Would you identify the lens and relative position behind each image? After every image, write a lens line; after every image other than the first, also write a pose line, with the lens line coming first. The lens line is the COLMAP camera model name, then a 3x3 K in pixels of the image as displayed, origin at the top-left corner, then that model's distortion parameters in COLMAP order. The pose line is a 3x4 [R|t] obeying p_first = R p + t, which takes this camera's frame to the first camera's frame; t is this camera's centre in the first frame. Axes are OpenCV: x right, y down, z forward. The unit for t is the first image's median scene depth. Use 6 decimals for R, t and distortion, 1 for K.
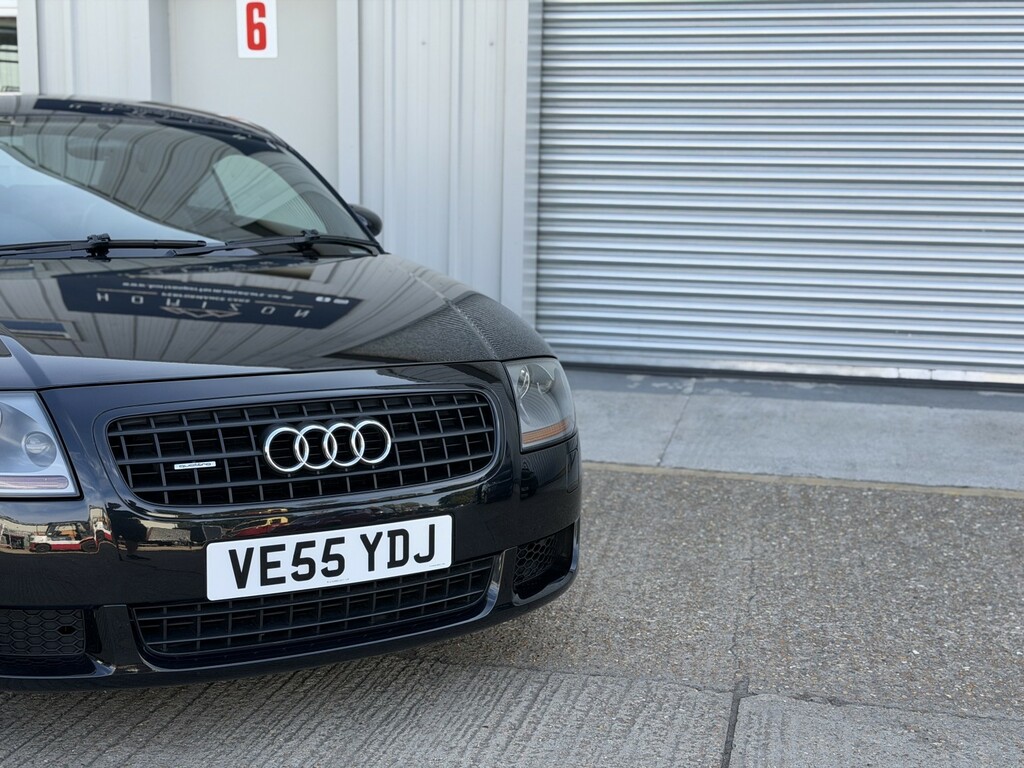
lens RADIAL K [[1434.5, 0, 513.0], [0, 1434.5, 390.9], [0, 0, 1]] dist [0.132464, 0.000000]
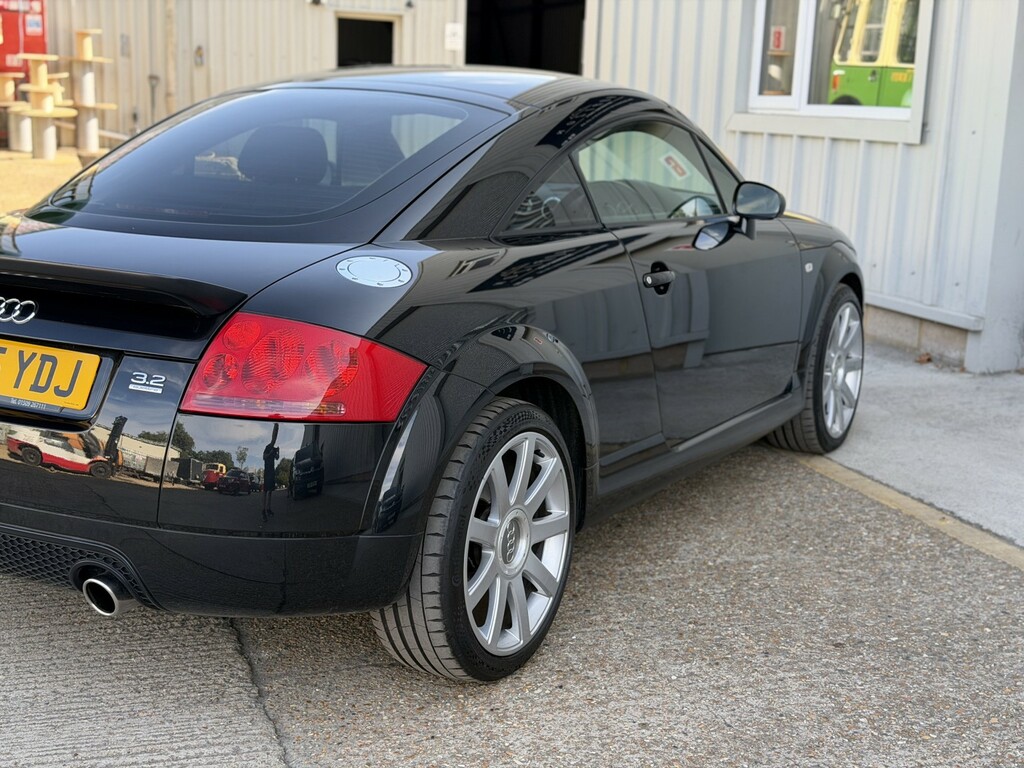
lens RADIAL K [[1434.5, 0, 505.6], [0, 1434.5, 390.5], [0, 0, 1]] dist [0.132464, 0.000000]
pose [[0.510757, 0.168296, -0.843092, 0.691217], [-0.156569, 0.982462, 0.101265, -0.103002], [0.845348, 0.080280, 0.528149, 0.588836]]
